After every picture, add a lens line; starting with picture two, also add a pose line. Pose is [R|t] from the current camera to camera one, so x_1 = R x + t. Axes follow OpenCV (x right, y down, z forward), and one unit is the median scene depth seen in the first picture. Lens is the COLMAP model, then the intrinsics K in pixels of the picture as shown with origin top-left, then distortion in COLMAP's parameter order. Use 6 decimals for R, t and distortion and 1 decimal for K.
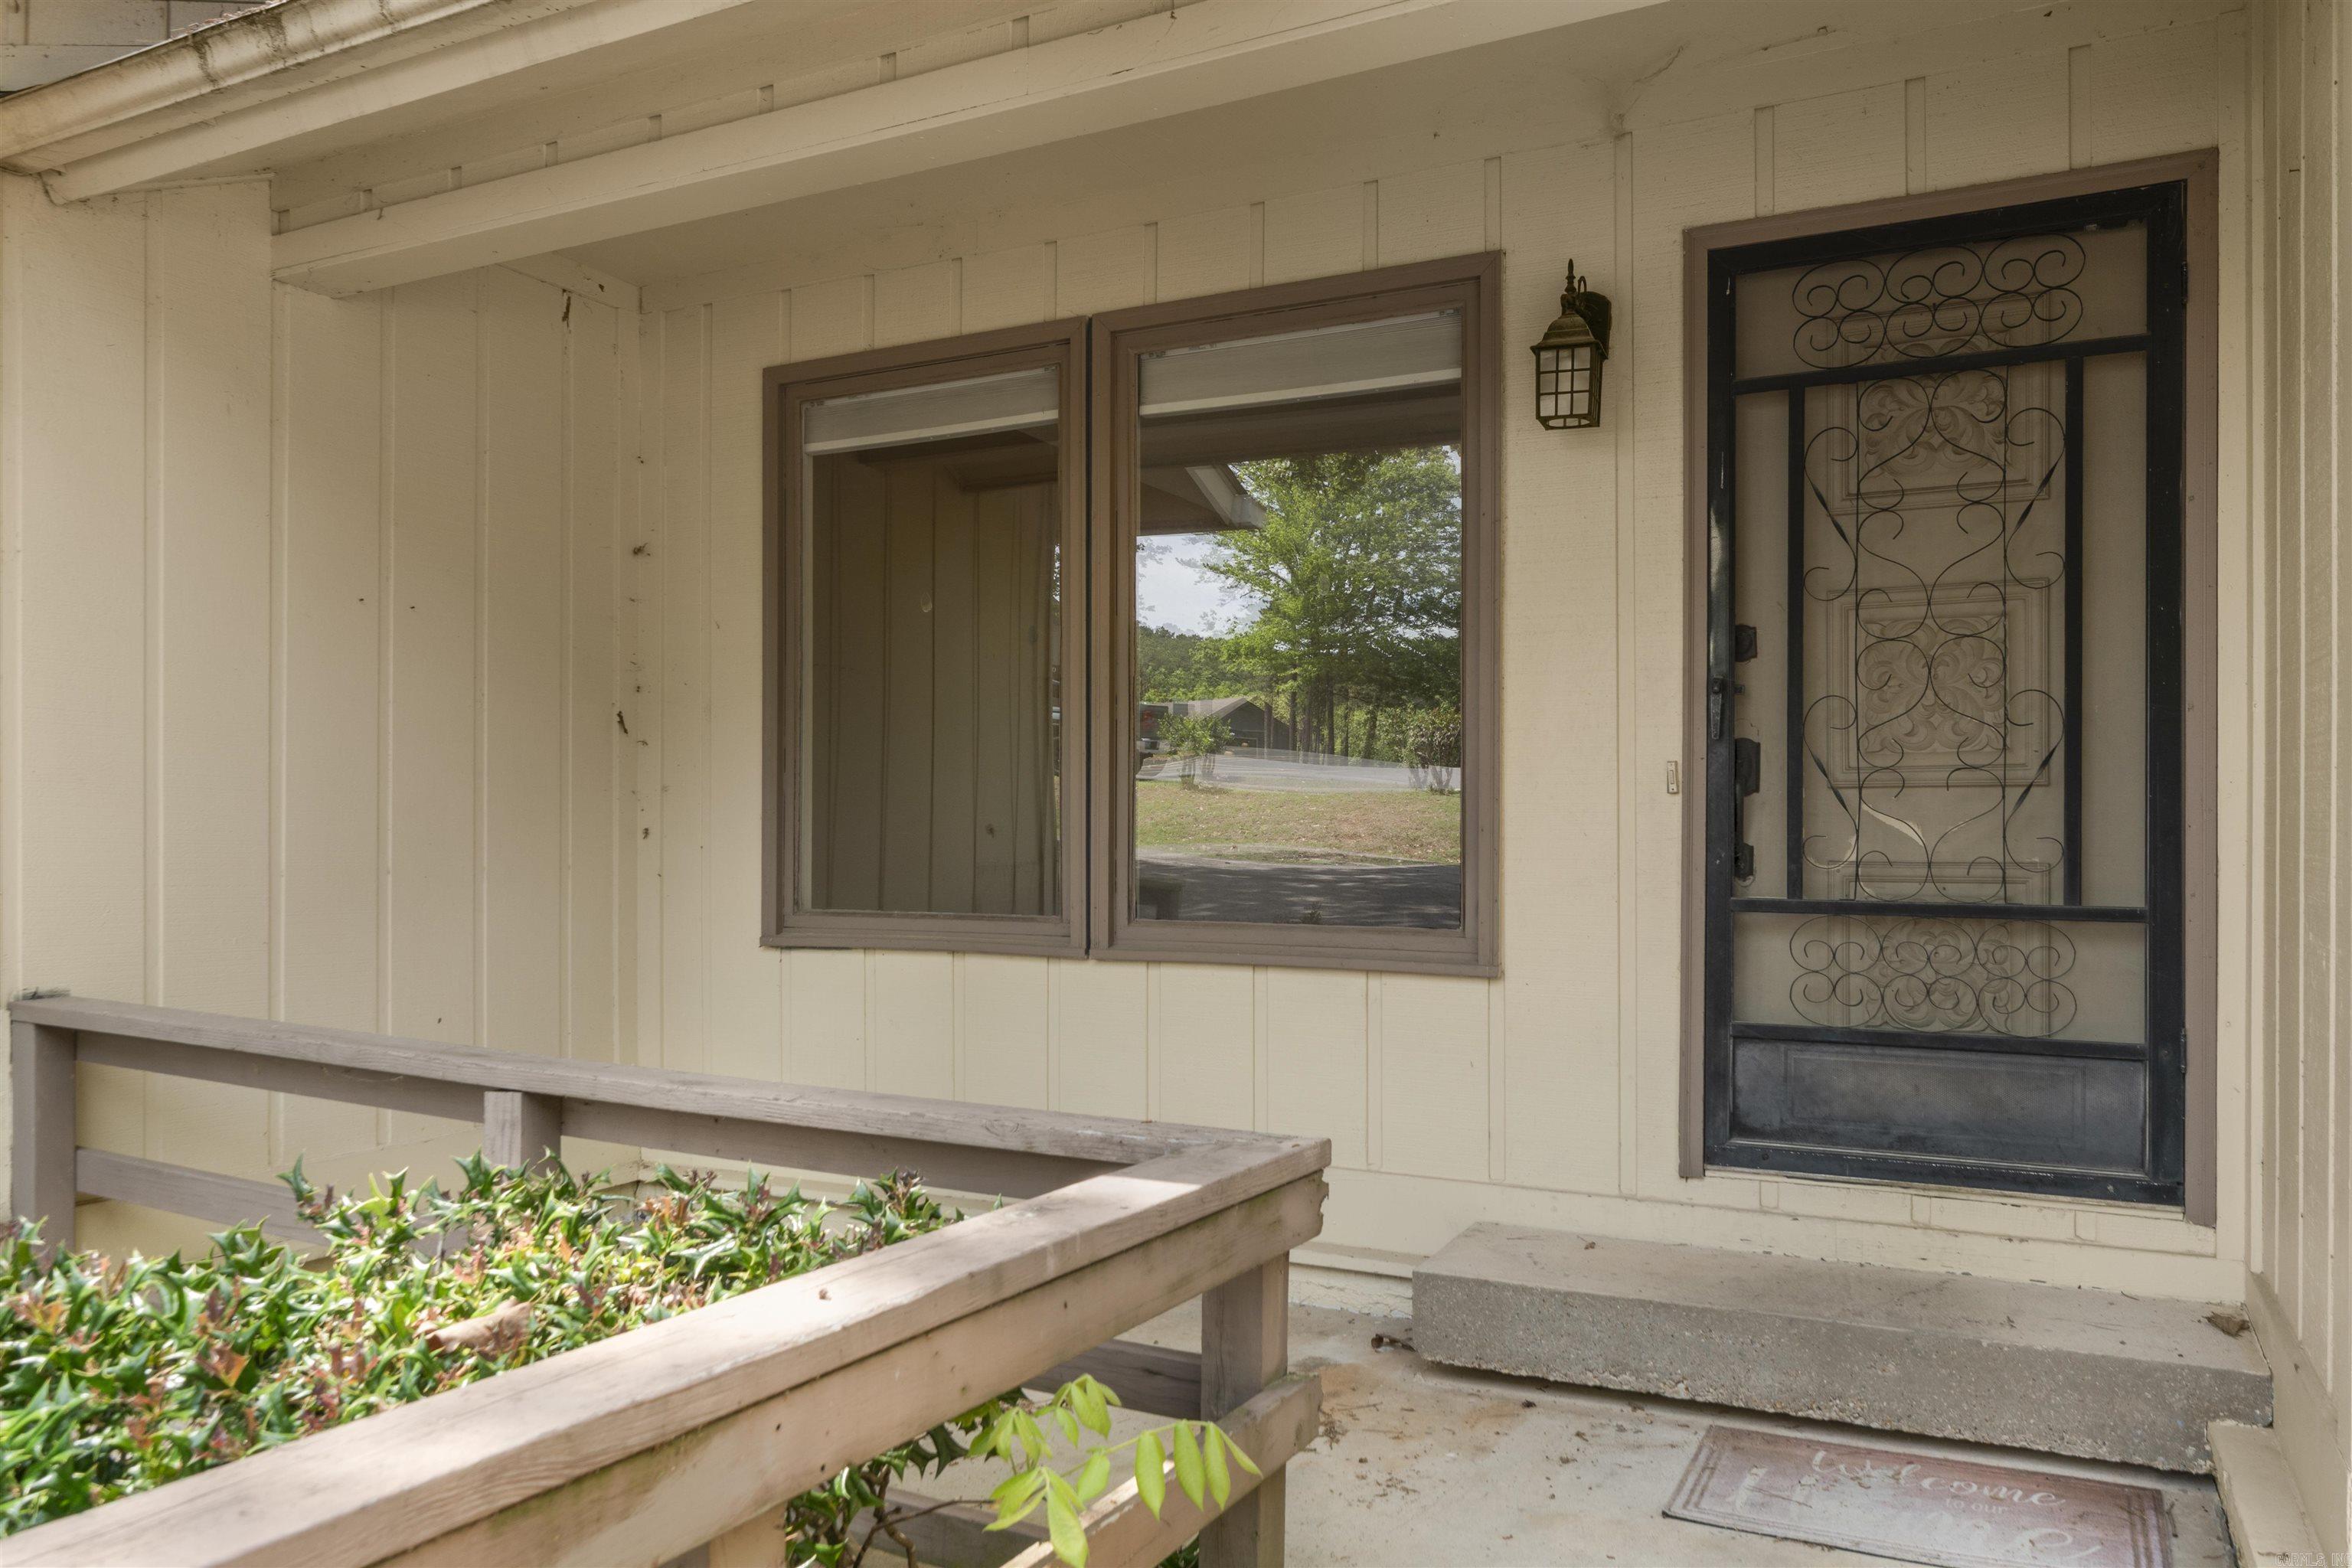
lens RADIAL K [[1743.5, 0, 1171.6], [0, 1743.5, 798.4], [0, 0, 1]] dist [-0.003156, 0.002795]
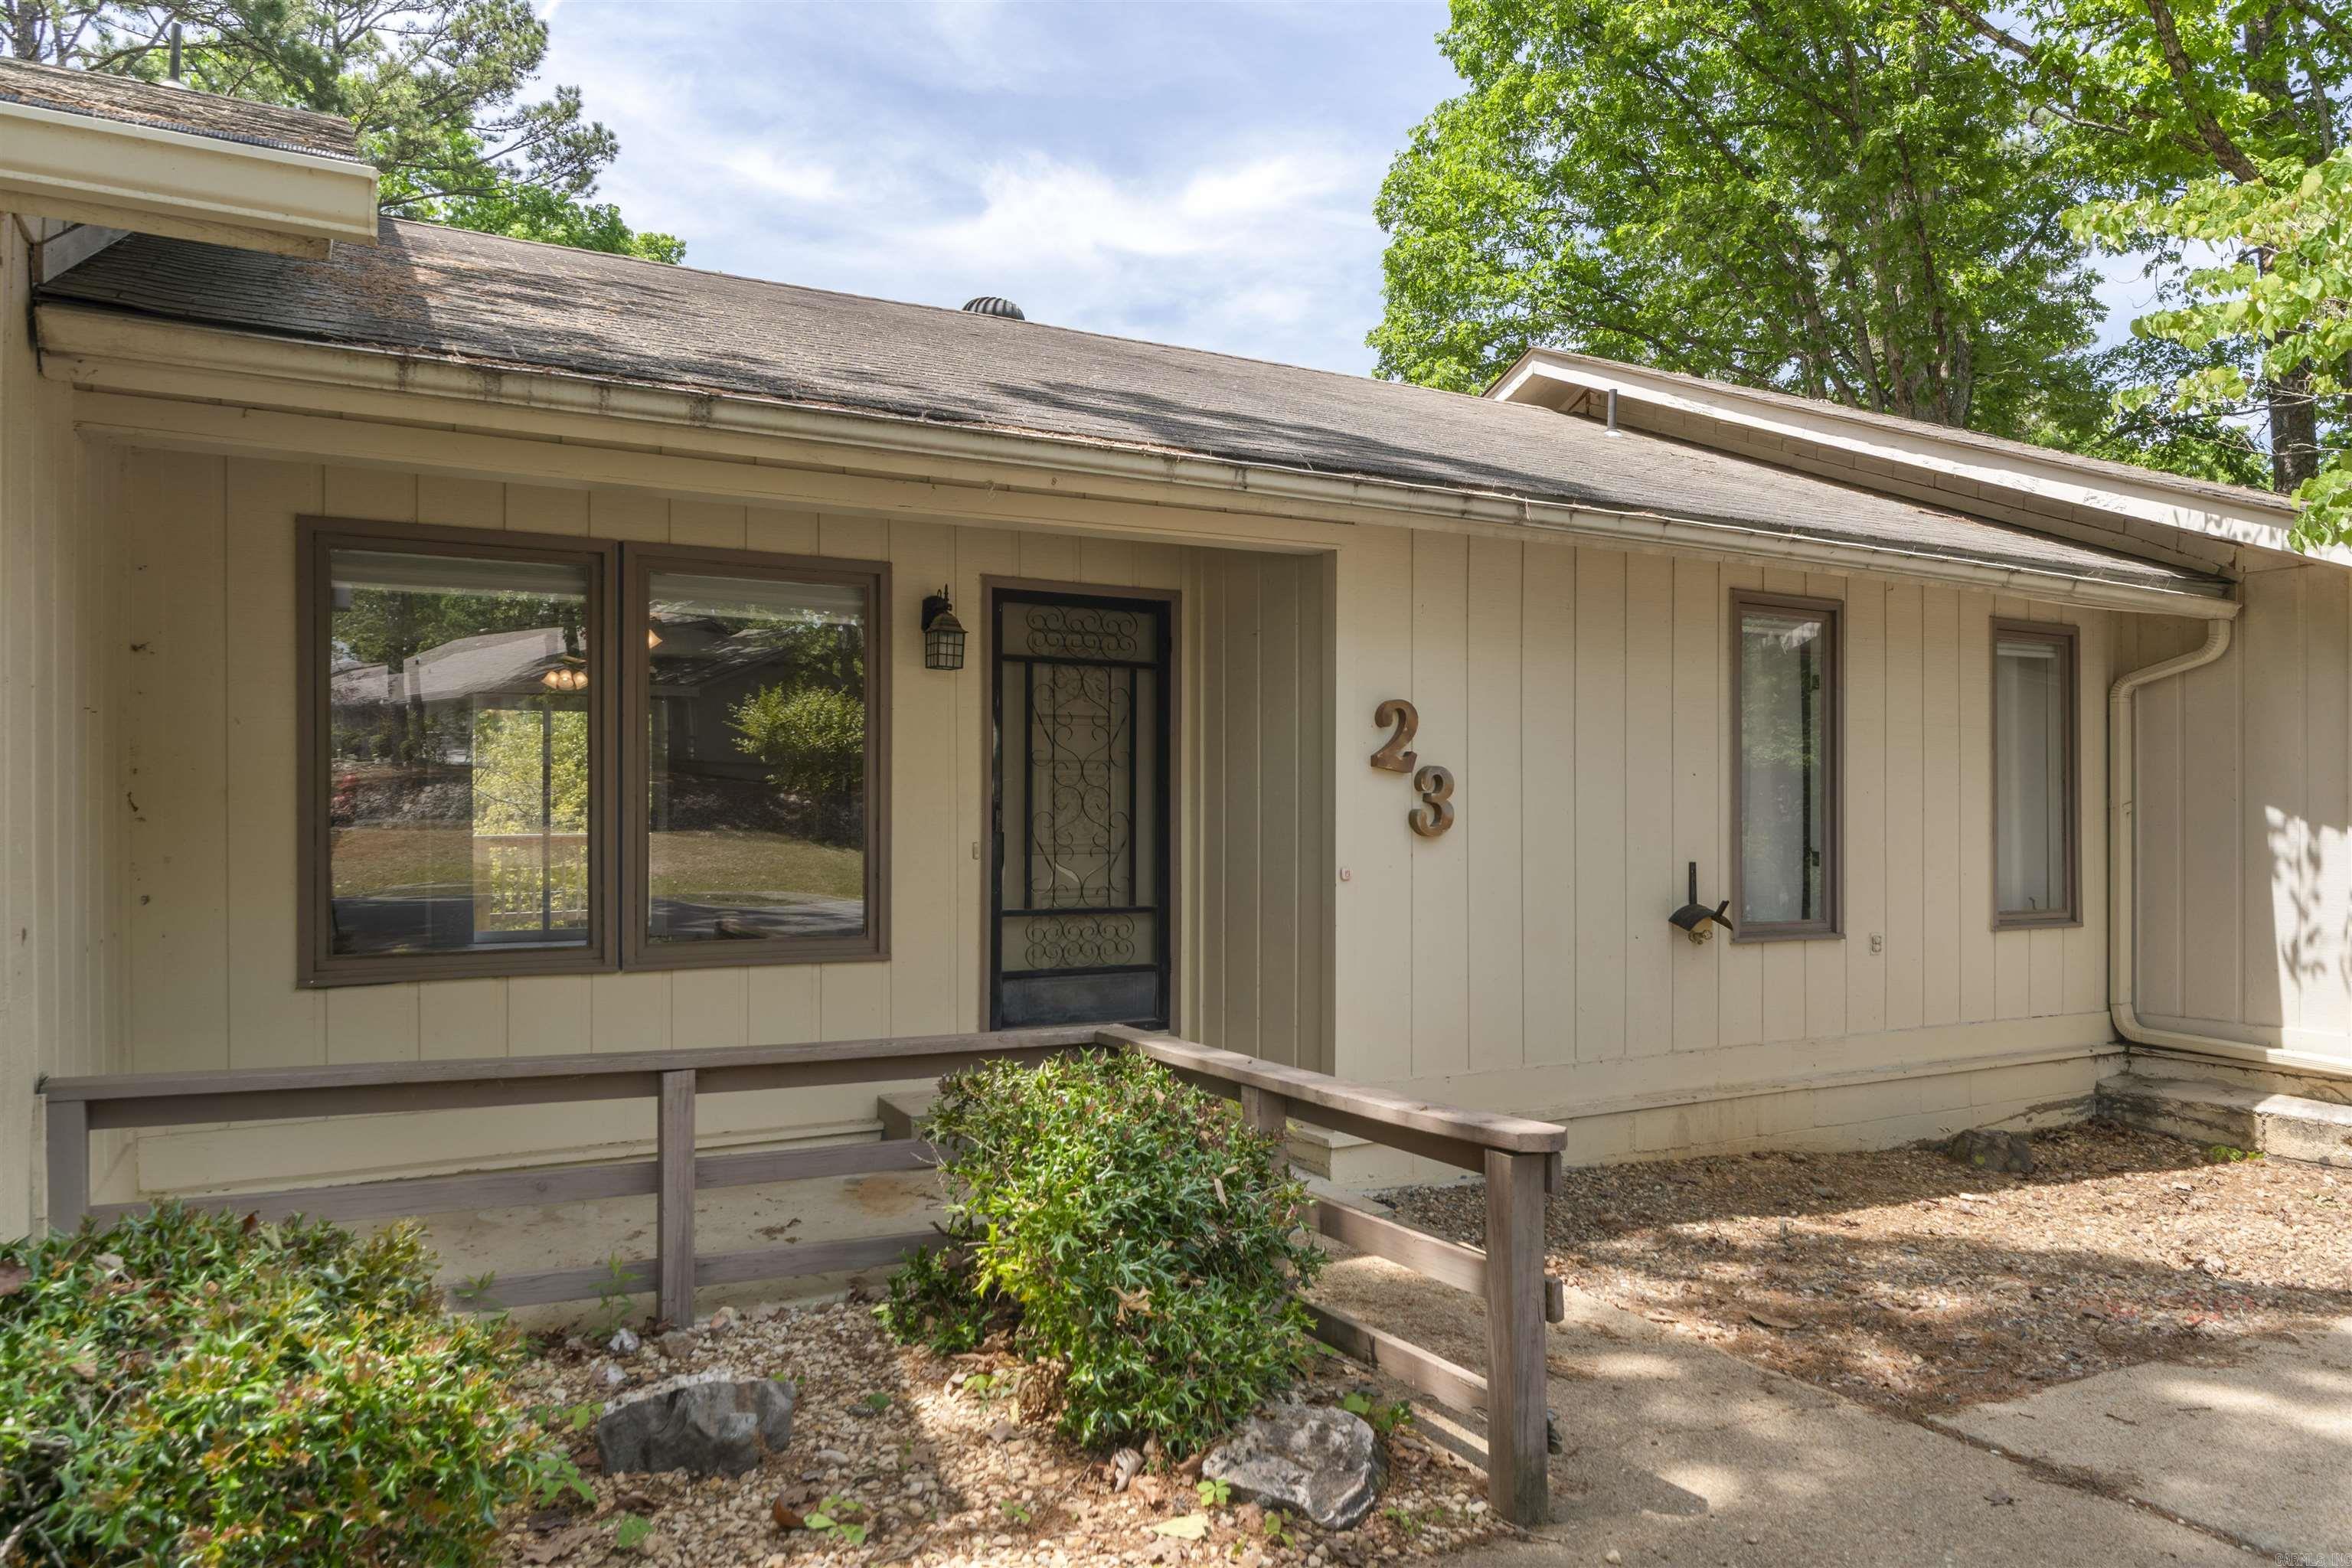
lens RADIAL K [[1534.8, 0, 1167.0], [0, 1534.8, 798.6], [0, 0, 1]] dist [0.002669, 0.000579]
pose [[0.543225, 0.008527, 0.839544, -1.065503], [-0.012176, 0.999923, -0.002278, -0.070840], [-0.839499, -0.008984, 0.543287, -0.127972]]
